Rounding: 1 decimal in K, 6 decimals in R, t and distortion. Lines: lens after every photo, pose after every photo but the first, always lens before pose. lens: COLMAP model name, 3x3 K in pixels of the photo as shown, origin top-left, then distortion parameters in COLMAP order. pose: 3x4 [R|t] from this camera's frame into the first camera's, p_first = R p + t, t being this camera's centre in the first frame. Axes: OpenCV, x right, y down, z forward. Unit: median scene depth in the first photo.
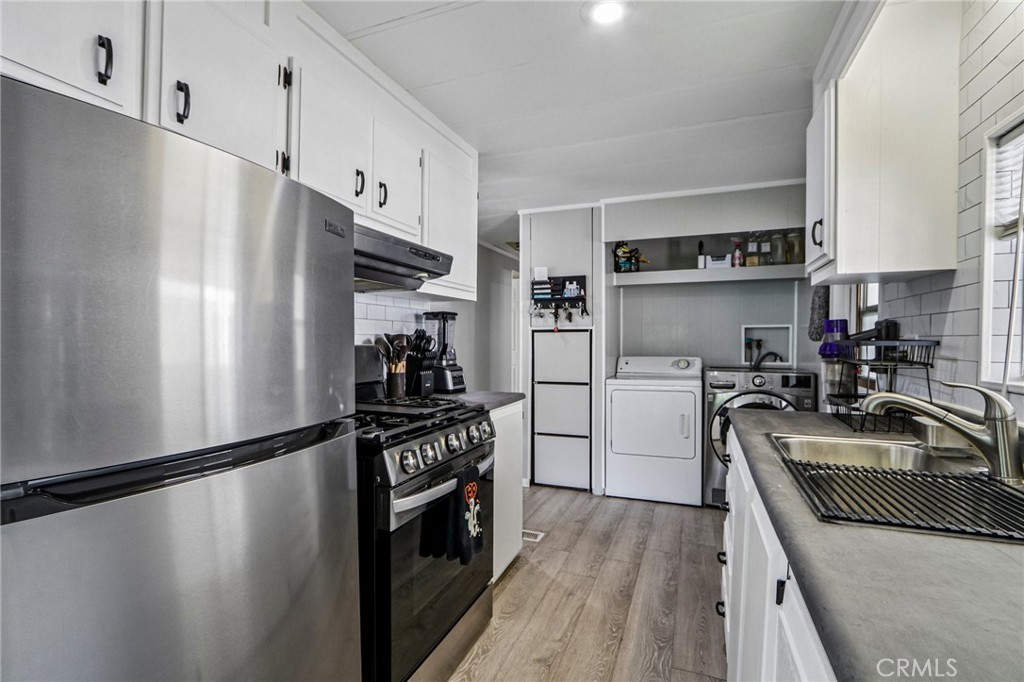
lens RADIAL K [[476.7, 0, 490.3], [0, 476.7, 337.1], [0, 0, 1]] dist [-0.013930, 0.001032]
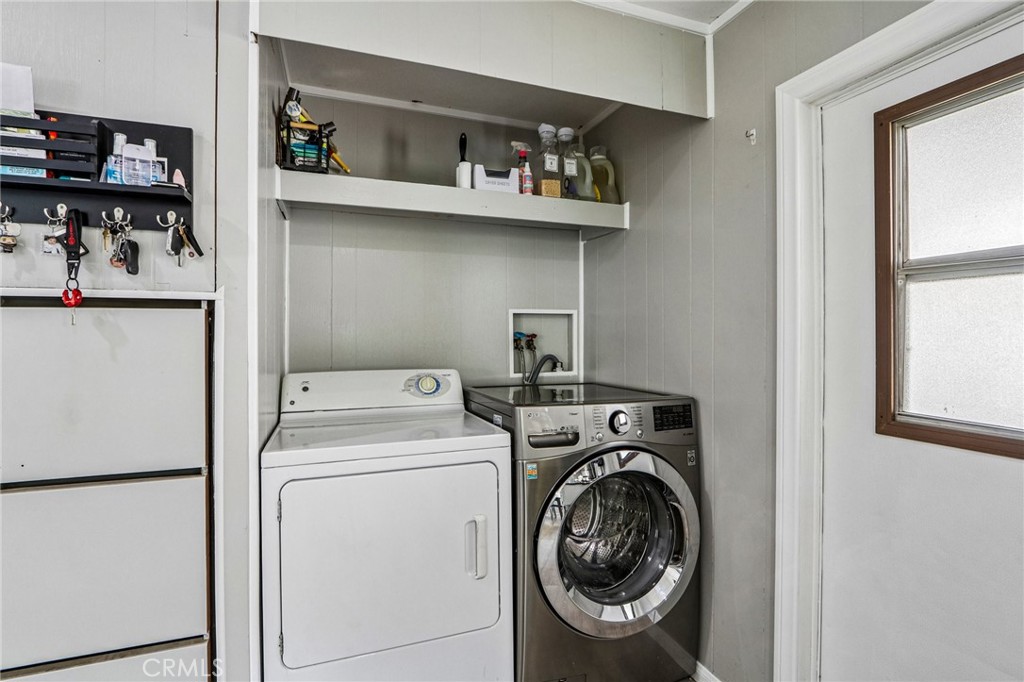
lens RADIAL K [[476.7, 0, 490.3], [0, 476.7, 337.1], [0, 0, 1]] dist [-0.013930, 0.001032]
pose [[0.739936, -0.001724, 0.672675, 0.134026], [-0.002320, 0.999984, 0.005115, 0.005870], [-0.672674, -0.005346, 0.739920, 0.626893]]
